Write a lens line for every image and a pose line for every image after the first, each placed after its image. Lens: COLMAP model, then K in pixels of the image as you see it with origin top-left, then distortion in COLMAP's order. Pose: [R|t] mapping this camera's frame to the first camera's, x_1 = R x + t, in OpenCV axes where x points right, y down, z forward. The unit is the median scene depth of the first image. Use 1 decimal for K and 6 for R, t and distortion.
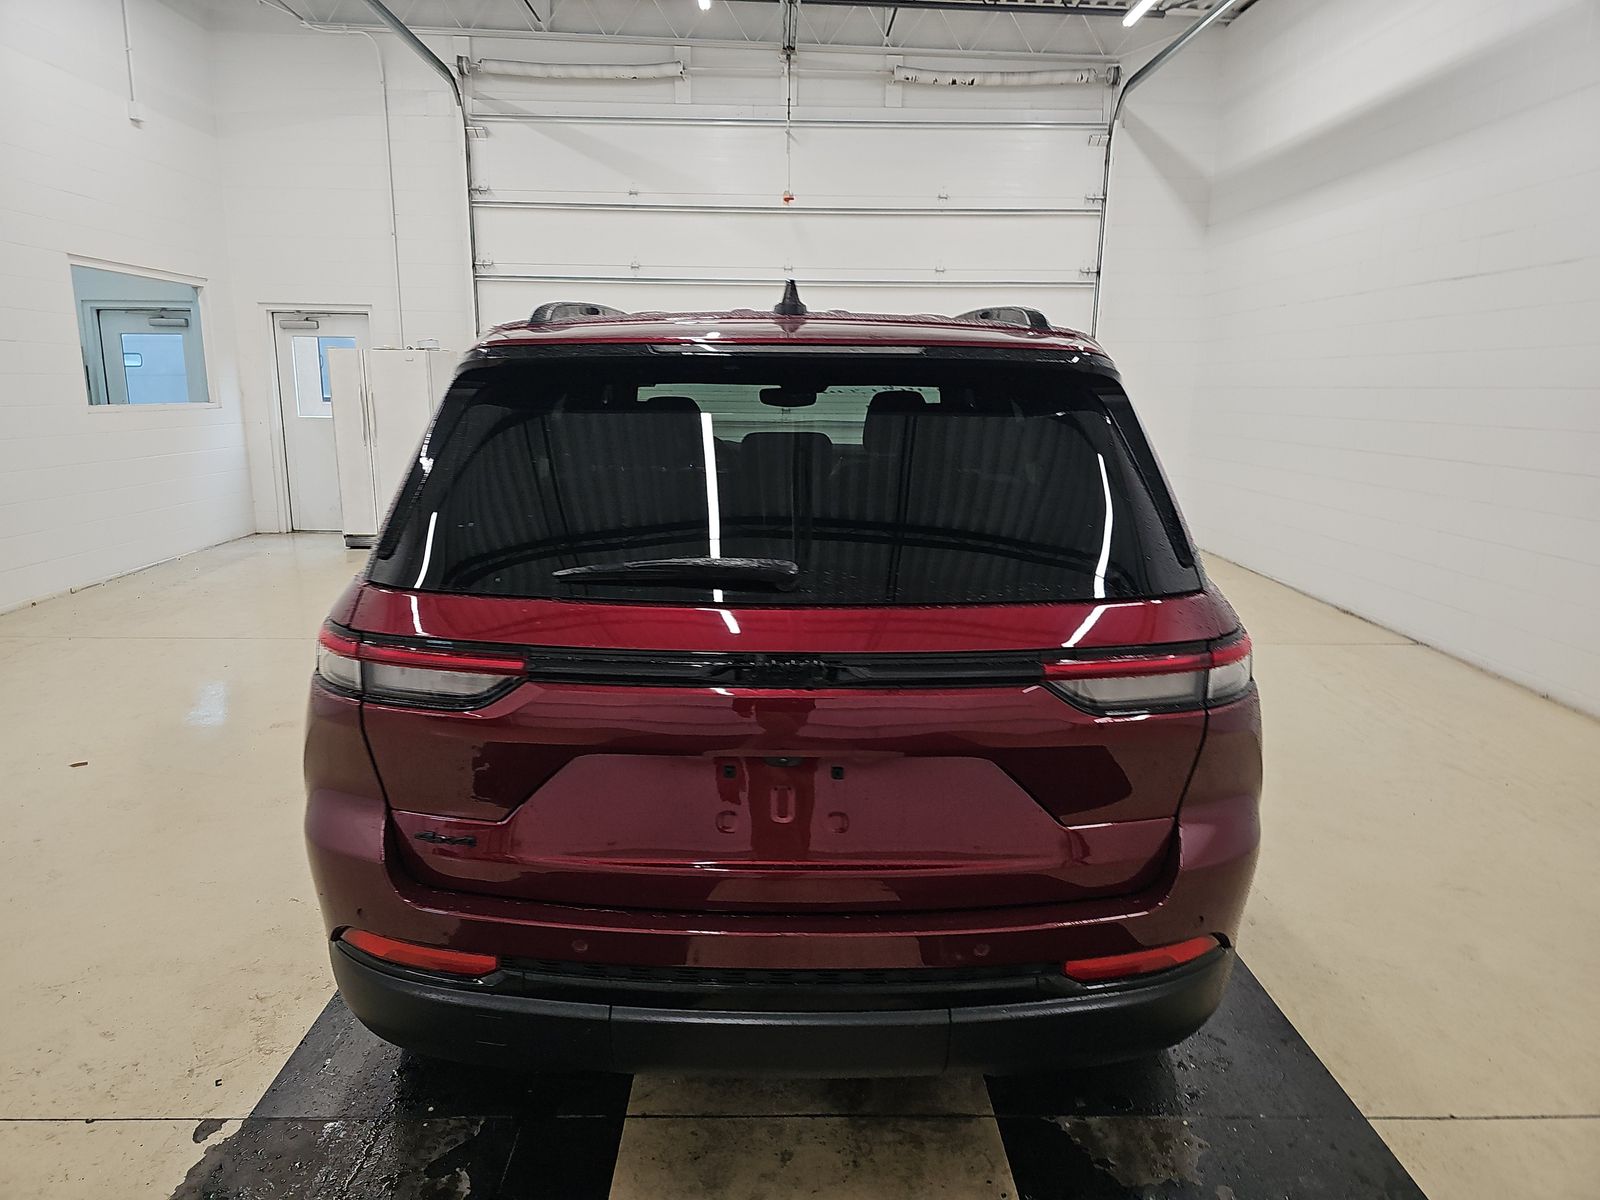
lens RADIAL K [[1050.6, 0, 798.7], [0, 1050.6, 610.2], [0, 0, 1]] dist [0.043696, -0.042894]
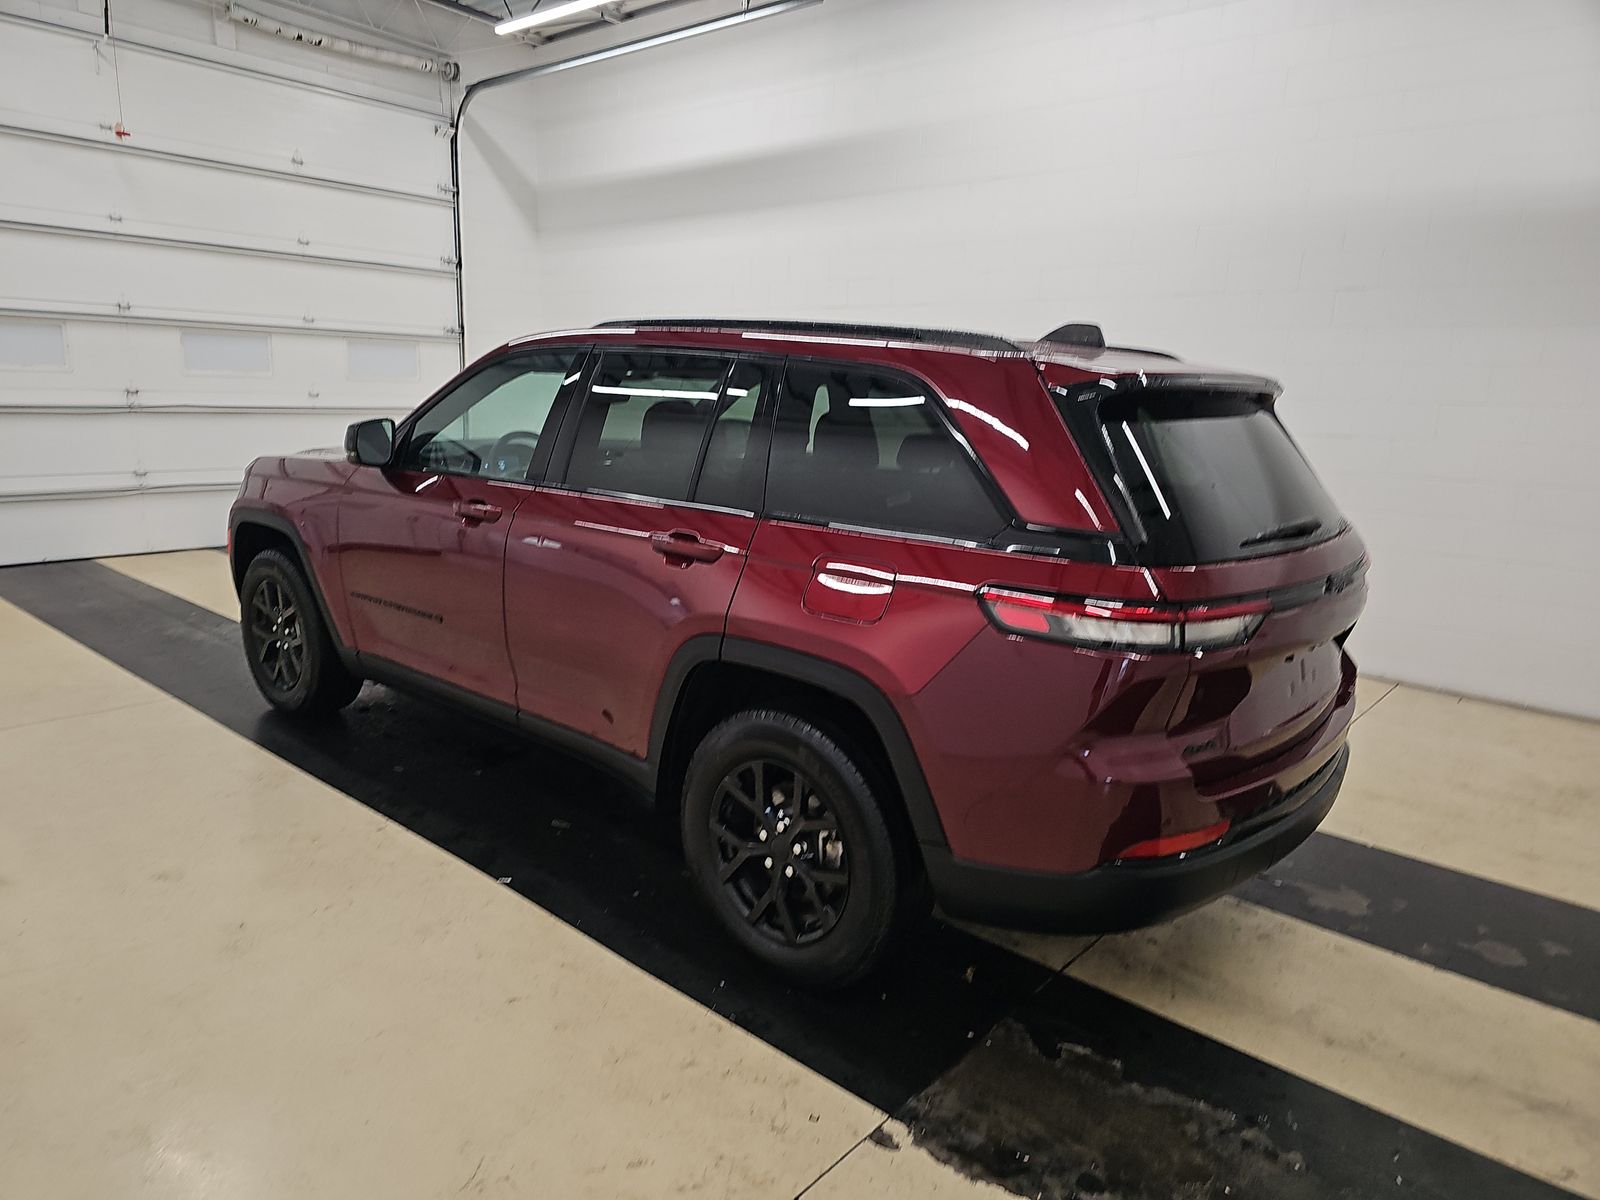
lens RADIAL K [[1050.6, 0, 798.7], [0, 1050.6, 610.2], [0, 0, 1]] dist [0.043696, -0.042894]
pose [[0.665634, -0.142064, 0.732632, -0.303177], [0.134870, 0.988449, 0.069132, -0.016470], [-0.733990, 0.052793, 0.677105, 0.090908]]
